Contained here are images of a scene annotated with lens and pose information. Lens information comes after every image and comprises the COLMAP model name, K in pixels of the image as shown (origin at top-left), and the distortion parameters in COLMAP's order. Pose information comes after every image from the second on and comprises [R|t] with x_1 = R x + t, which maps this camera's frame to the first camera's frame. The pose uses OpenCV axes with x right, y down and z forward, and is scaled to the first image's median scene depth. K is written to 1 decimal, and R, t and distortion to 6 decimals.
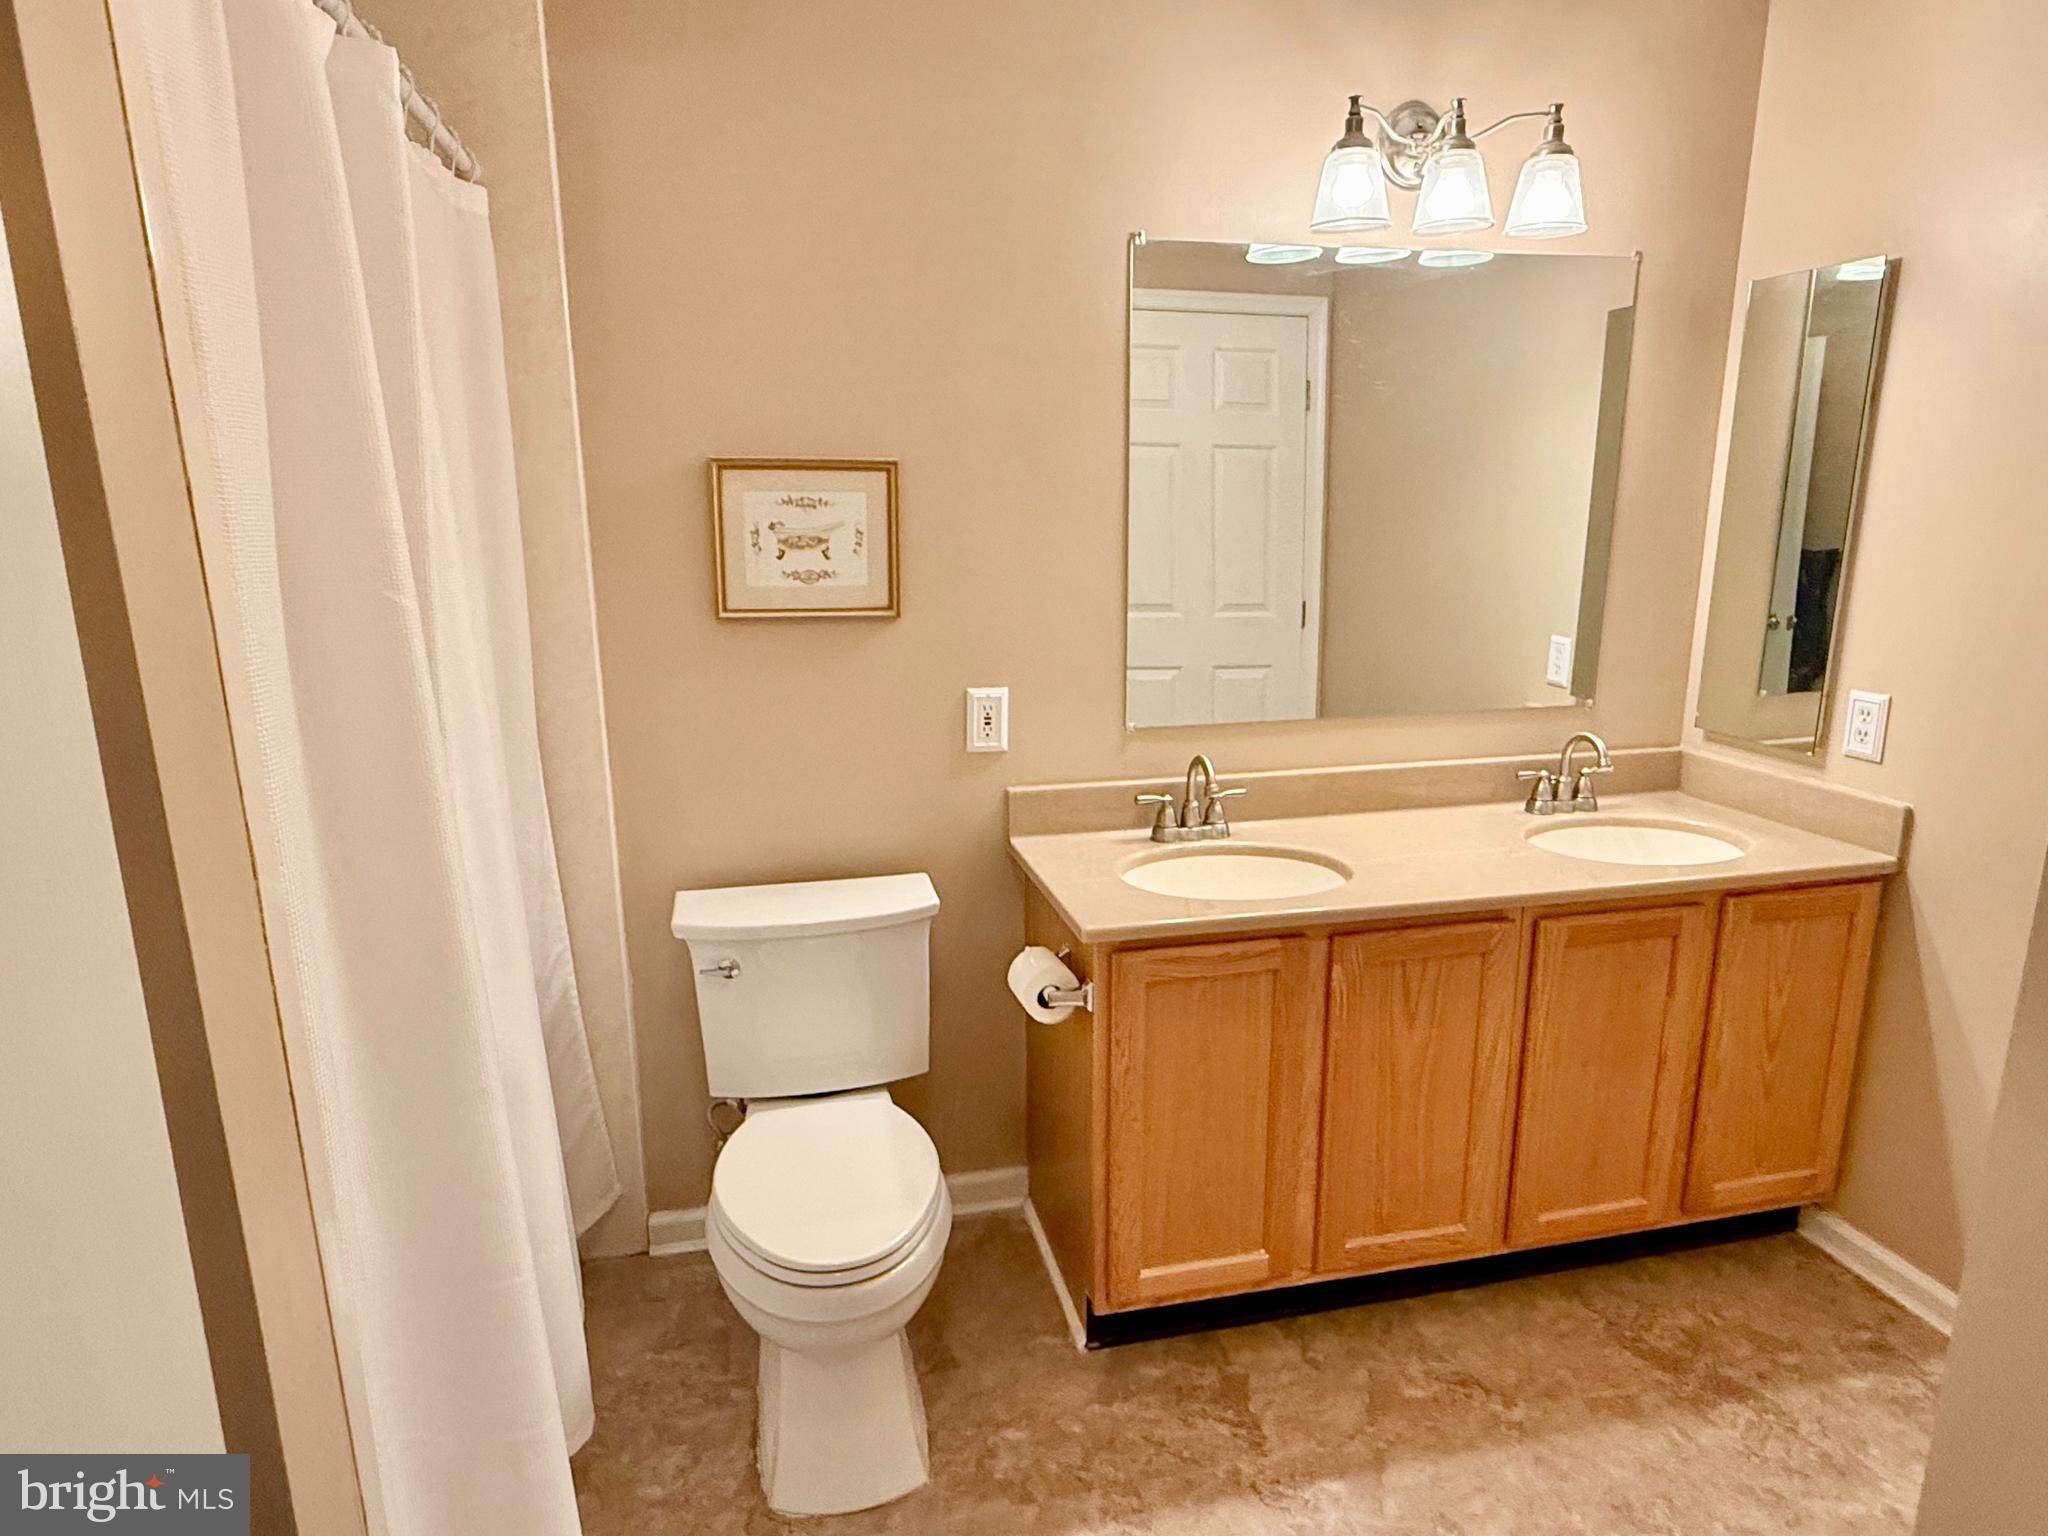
lens RADIAL K [[1252.6, 0, 1026.4], [0, 1252.6, 754.4], [0, 0, 1]] dist [-0.007131, -0.000358]
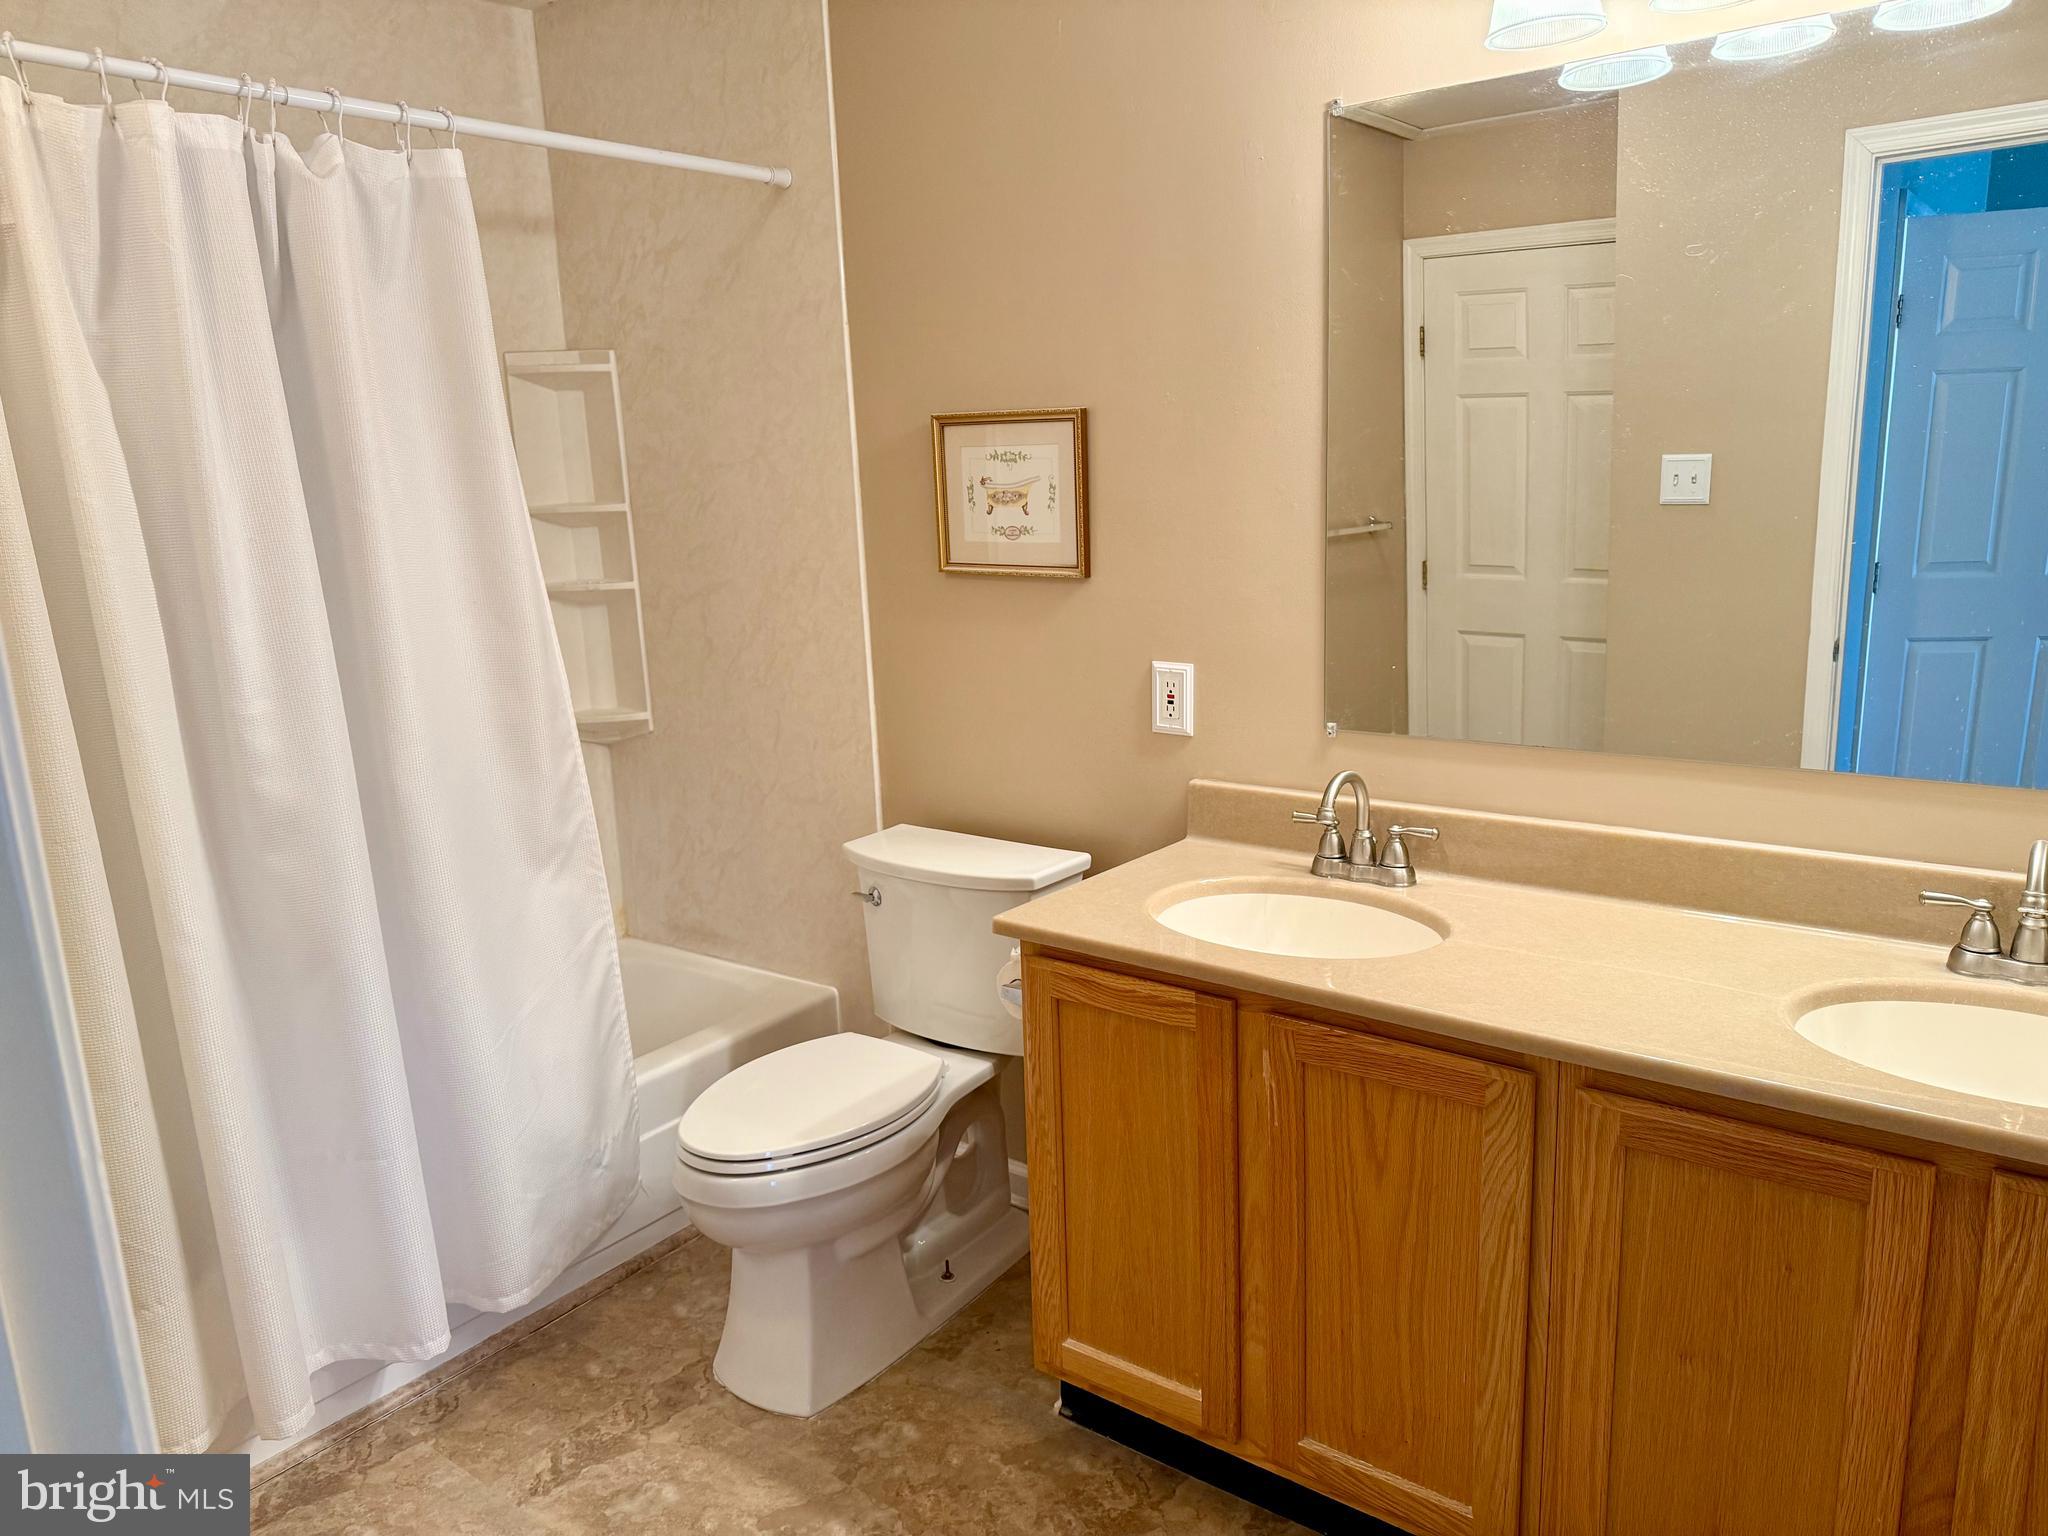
lens RADIAL K [[1449.2, 0, 1023.1], [0, 1449.2, 764.4], [0, 0, 1]] dist [0.046439, -0.056625]
pose [[0.625735, 0.134670, -0.768322, 0.741739], [-0.133196, 0.988965, 0.064867, -0.036642], [0.768579, 0.061748, 0.636768, 0.292272]]
